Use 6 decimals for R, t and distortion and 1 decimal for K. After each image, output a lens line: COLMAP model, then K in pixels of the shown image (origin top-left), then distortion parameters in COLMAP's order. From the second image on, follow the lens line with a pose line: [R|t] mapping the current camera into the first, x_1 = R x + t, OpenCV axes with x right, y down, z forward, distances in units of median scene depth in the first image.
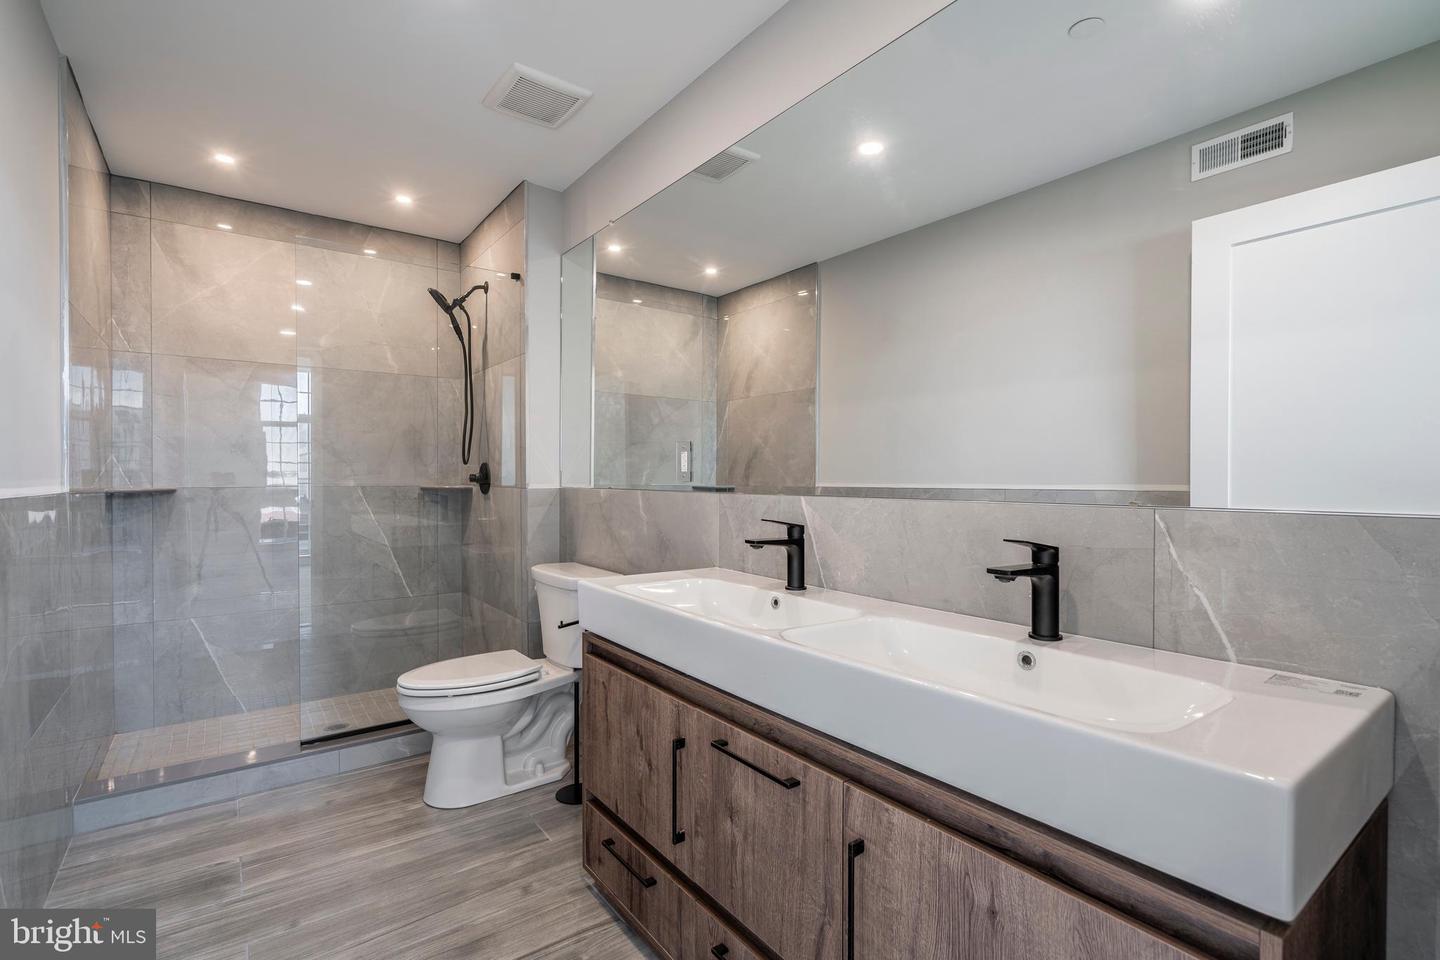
lens RADIAL K [[660.7, 0, 718.7], [0, 660.7, 482.7], [0, 0, 1]] dist [-0.011233, 0.003871]
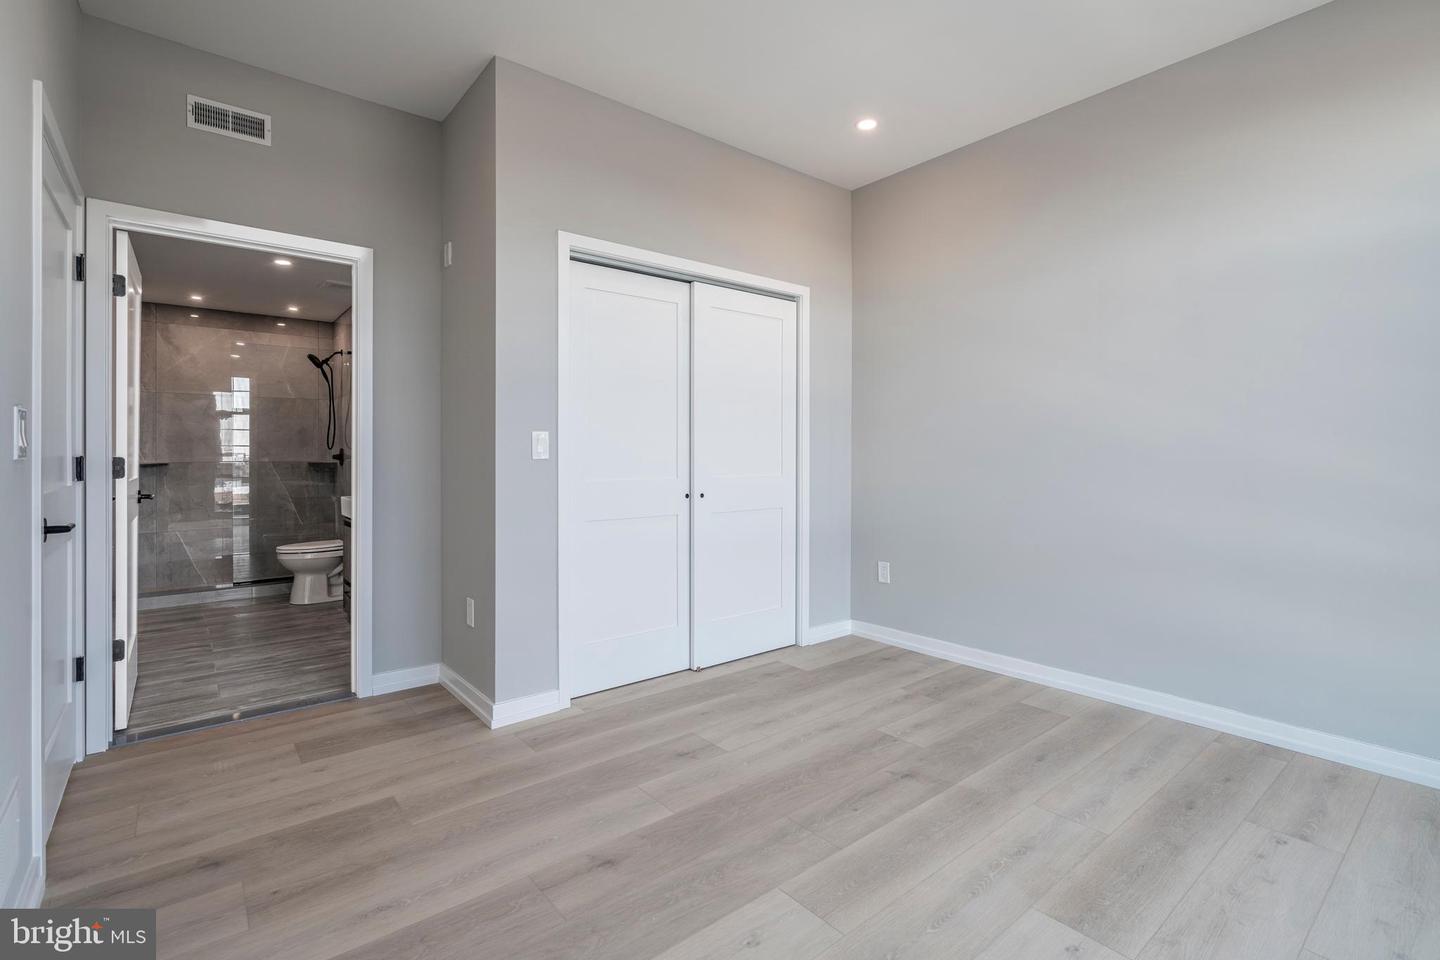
lens RADIAL K [[660.7, 0, 707.3], [0, 660.7, 457.6], [0, 0, 1]] dist [-0.011233, 0.003871]
pose [[0.999298, -0.000891, 0.037453, 0.588815], [0.001154, 0.999975, -0.006993, 0.008261], [-0.037446, 0.007031, 0.999274, -0.854471]]
